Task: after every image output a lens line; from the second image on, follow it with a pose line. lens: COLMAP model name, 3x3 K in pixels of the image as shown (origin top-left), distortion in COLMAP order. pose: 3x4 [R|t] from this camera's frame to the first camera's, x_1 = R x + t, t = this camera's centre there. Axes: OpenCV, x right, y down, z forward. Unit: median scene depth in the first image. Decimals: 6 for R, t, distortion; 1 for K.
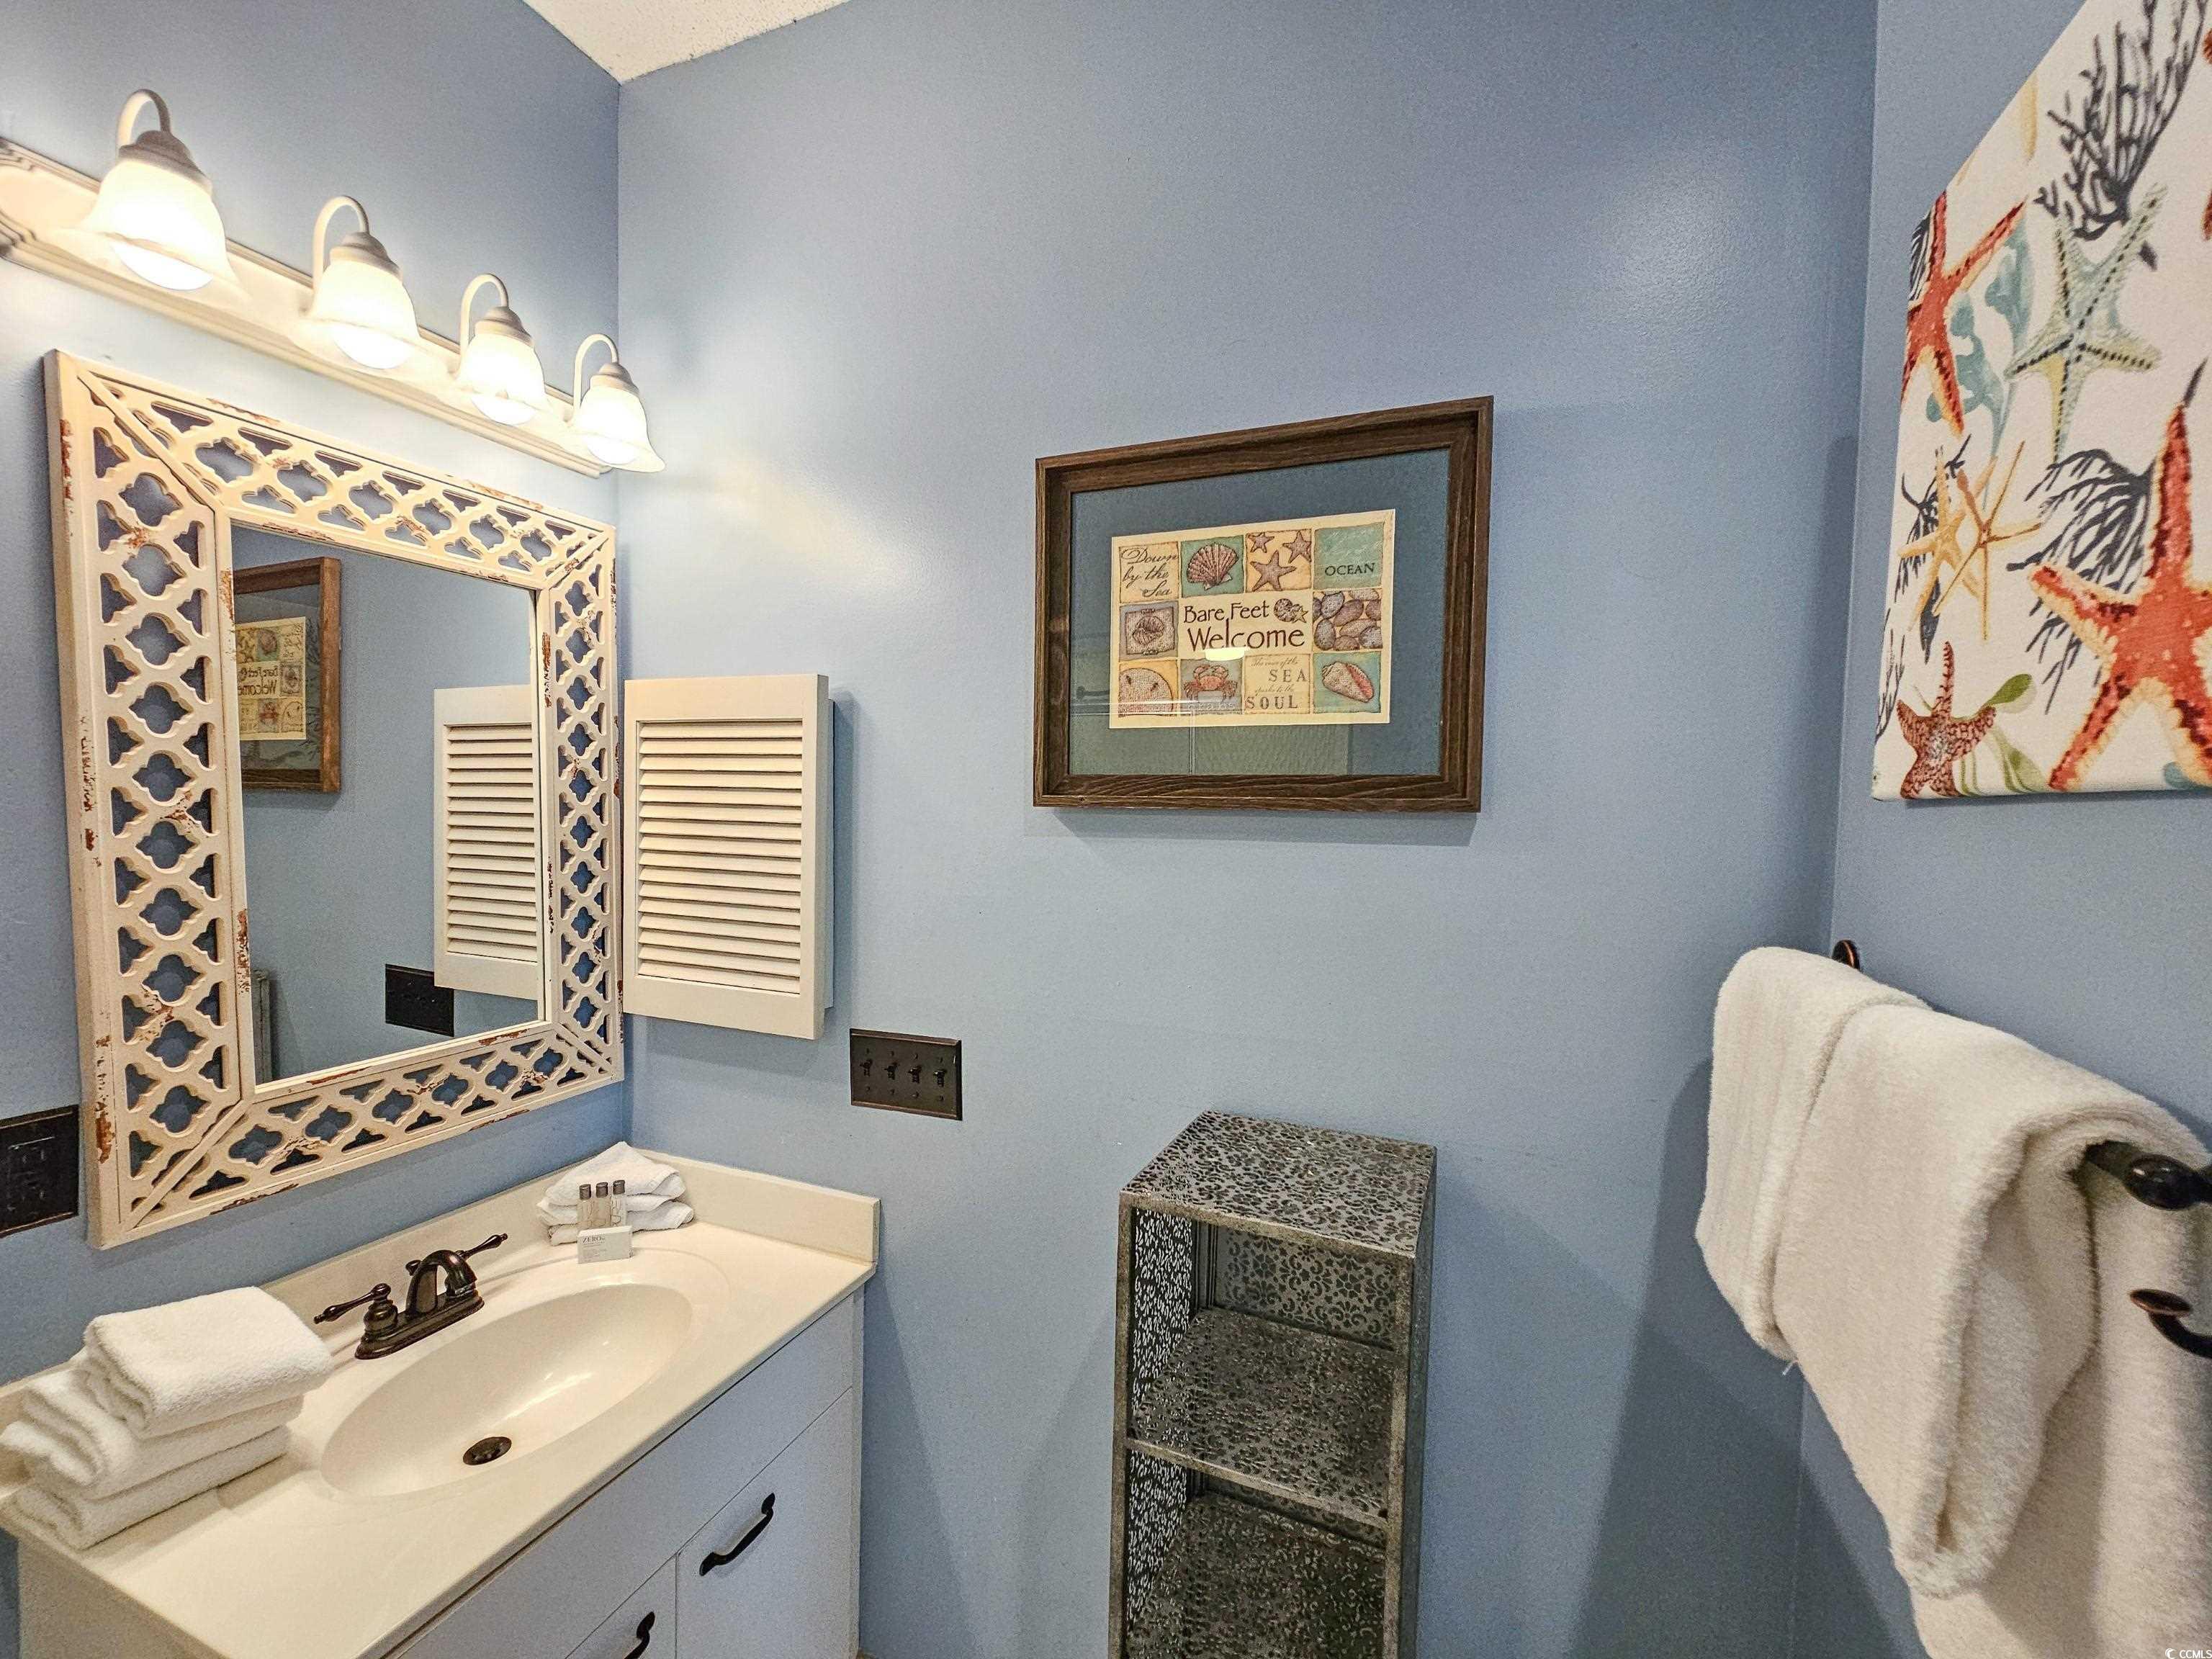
lens RADIAL K [[899.8, 0, 1101.2], [0, 899.8, 843.0], [0, 0, 1]] dist [-0.003571, 0.000055]
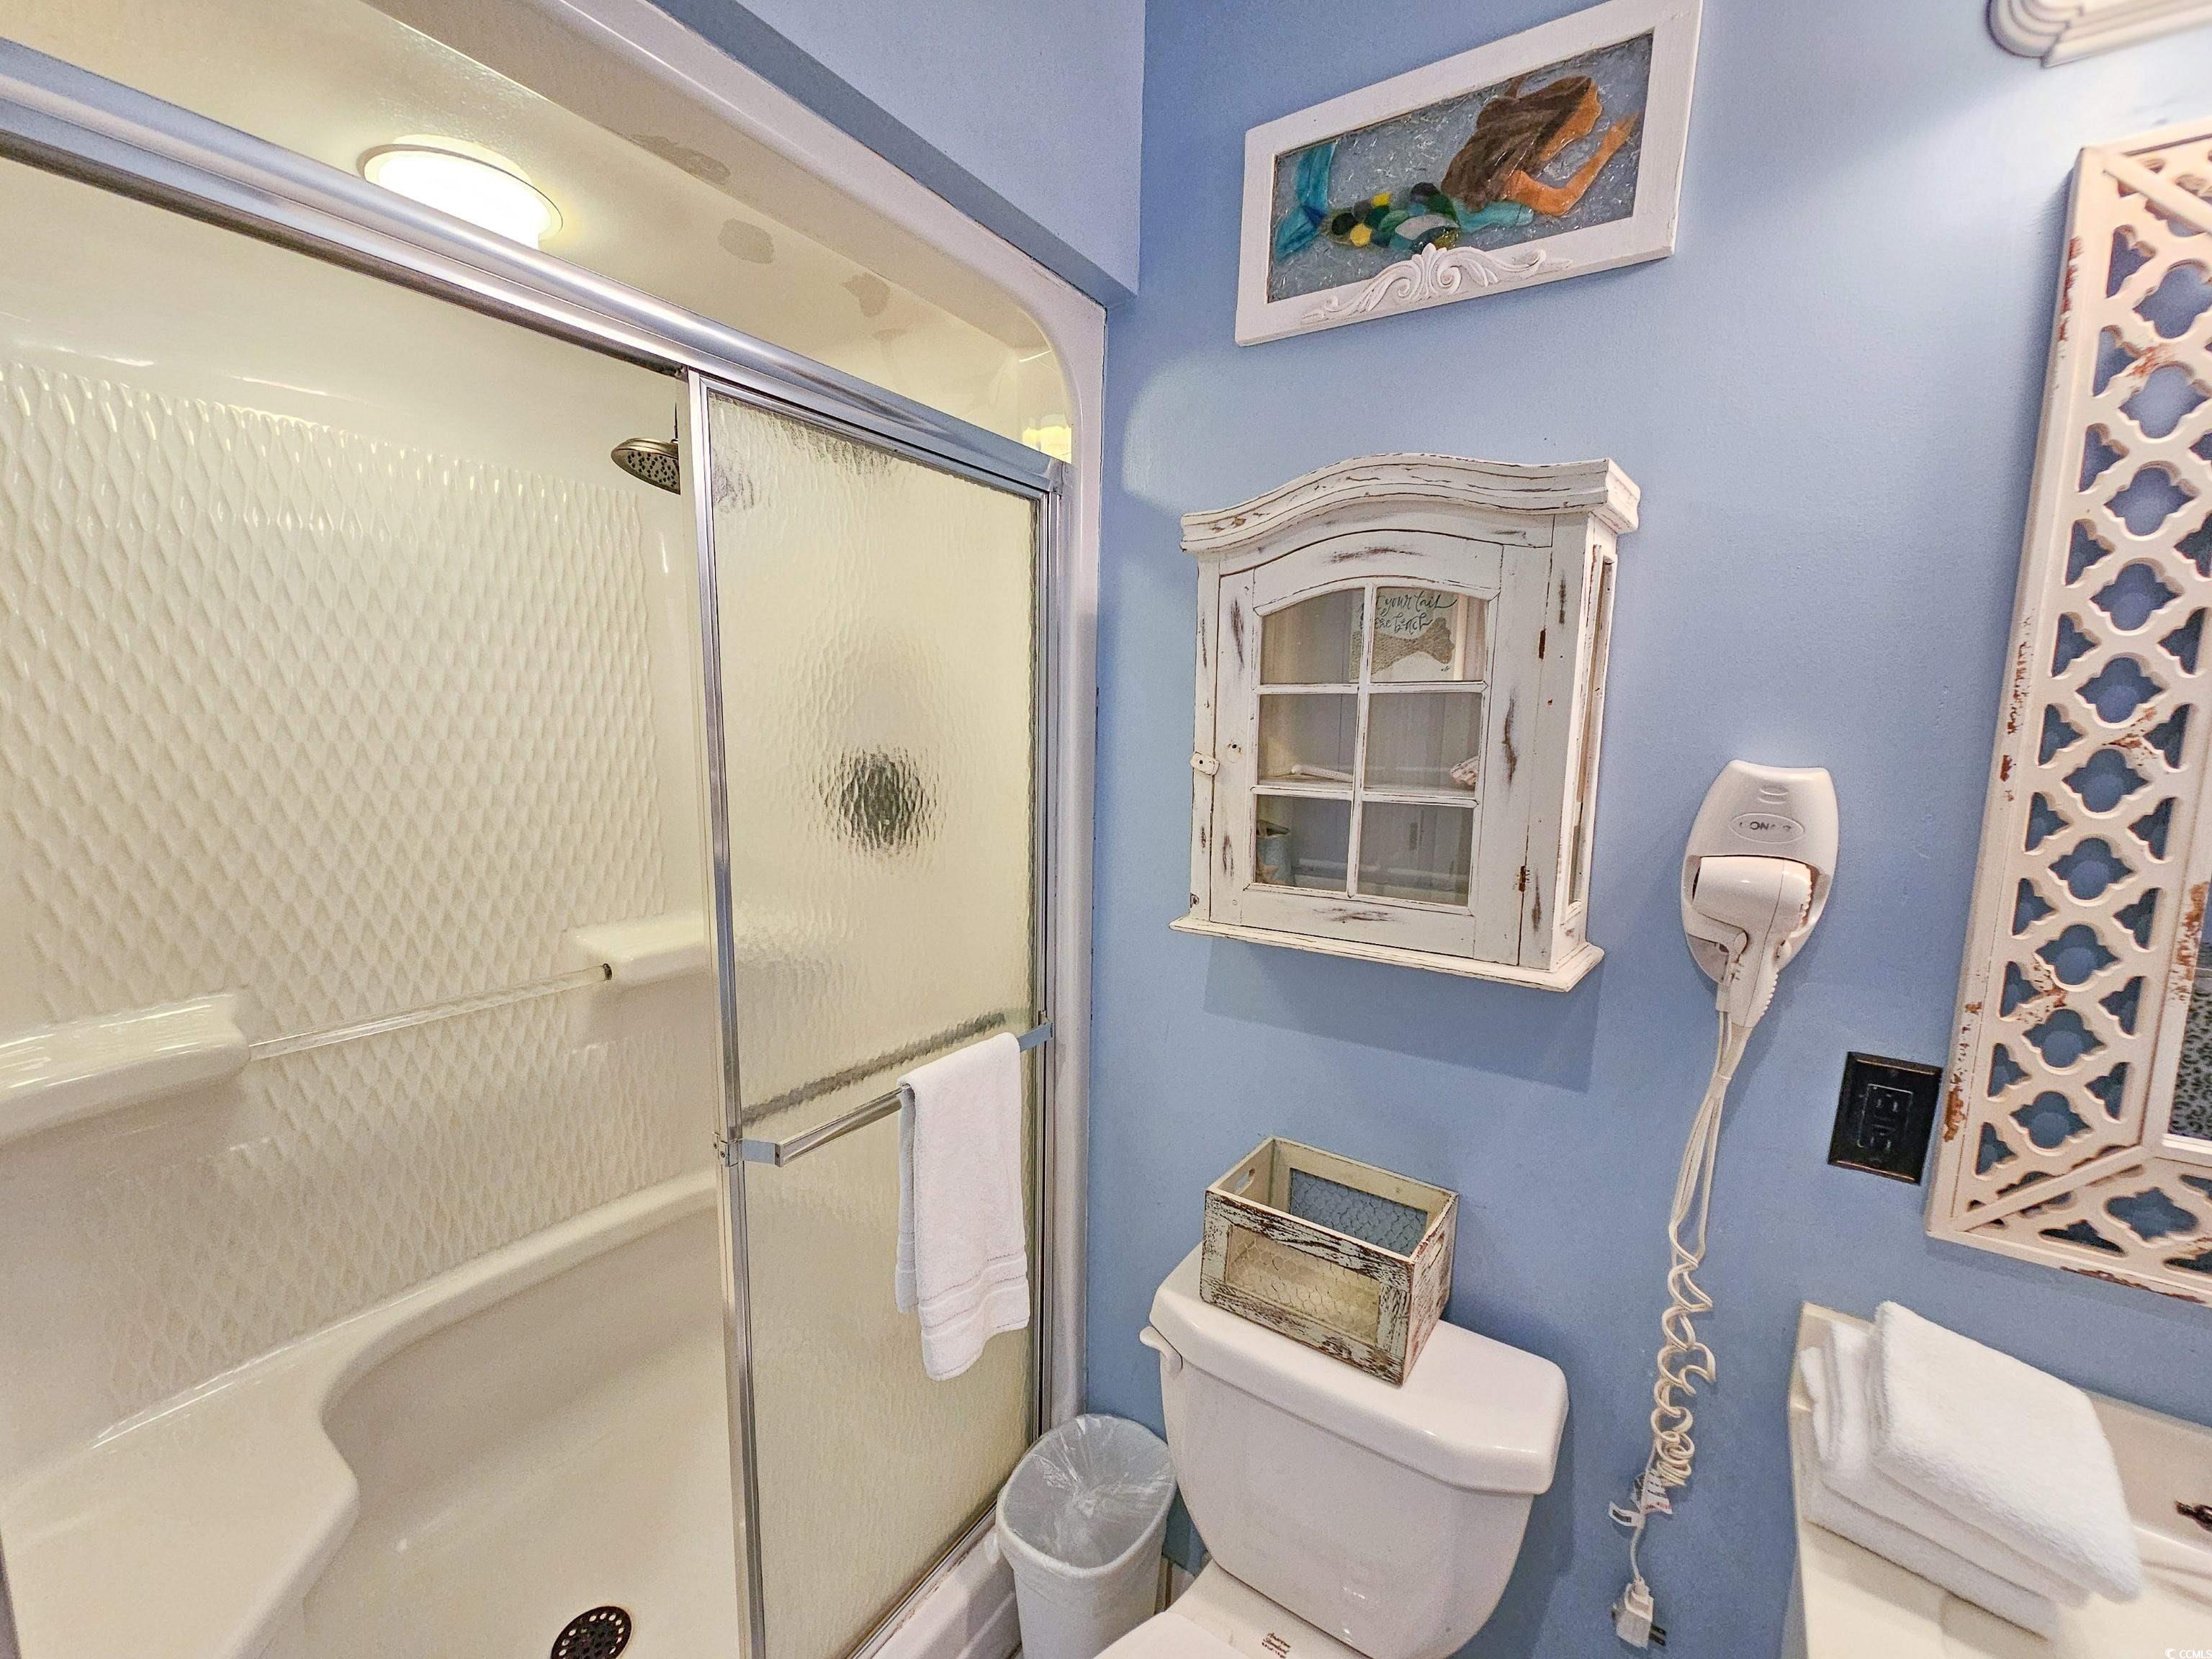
lens RADIAL K [[899.8, 0, 1108.8], [0, 899.8, 850.9], [0, 0, 1]] dist [-0.003571, 0.000055]
pose [[-0.218521, 0.118221, -0.968645, -0.125886], [-0.065608, 0.988608, 0.135459, 0.013623], [0.973624, 0.093151, -0.208275, 0.352070]]
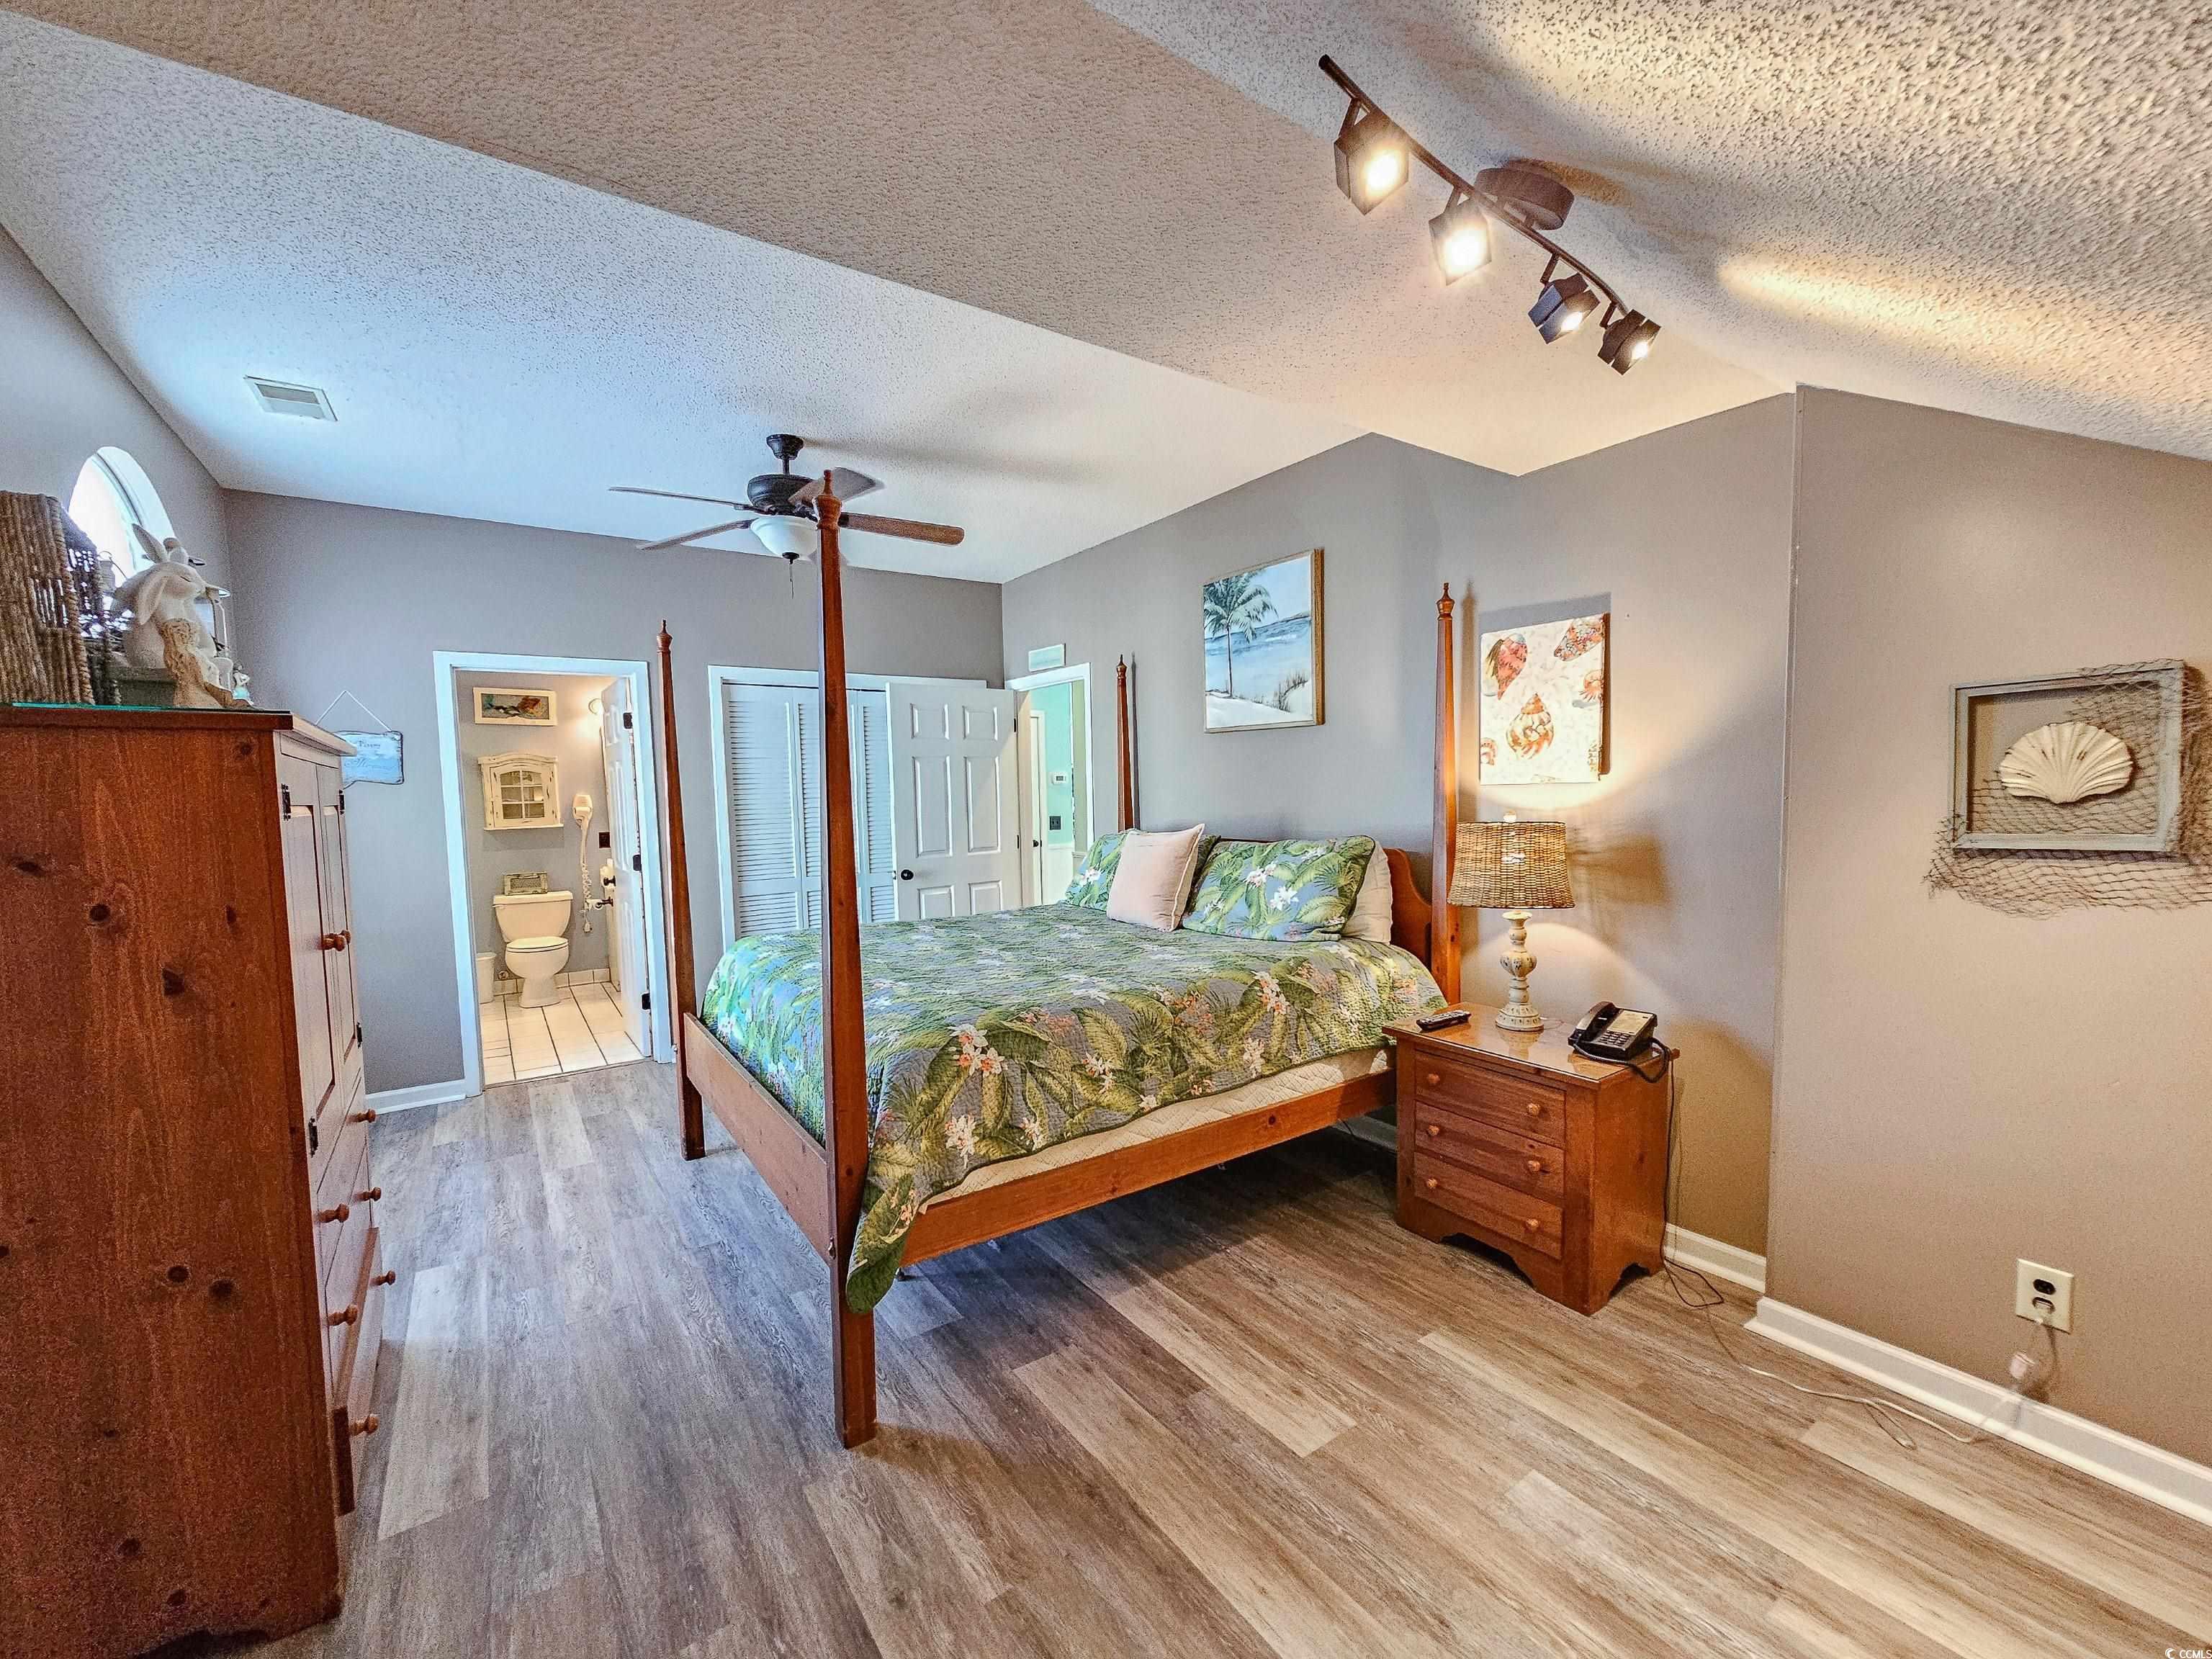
lens RADIAL K [[899.8, 0, 1126.6], [0, 899.8, 849.3], [0, 0, 1]] dist [-0.003571, 0.000055]
pose [[0.840566, -0.006153, -0.541674, 5.647182], [0.018004, 0.999700, 0.016582, 0.358383], [0.541409, -0.023691, 0.840425, -2.517968]]
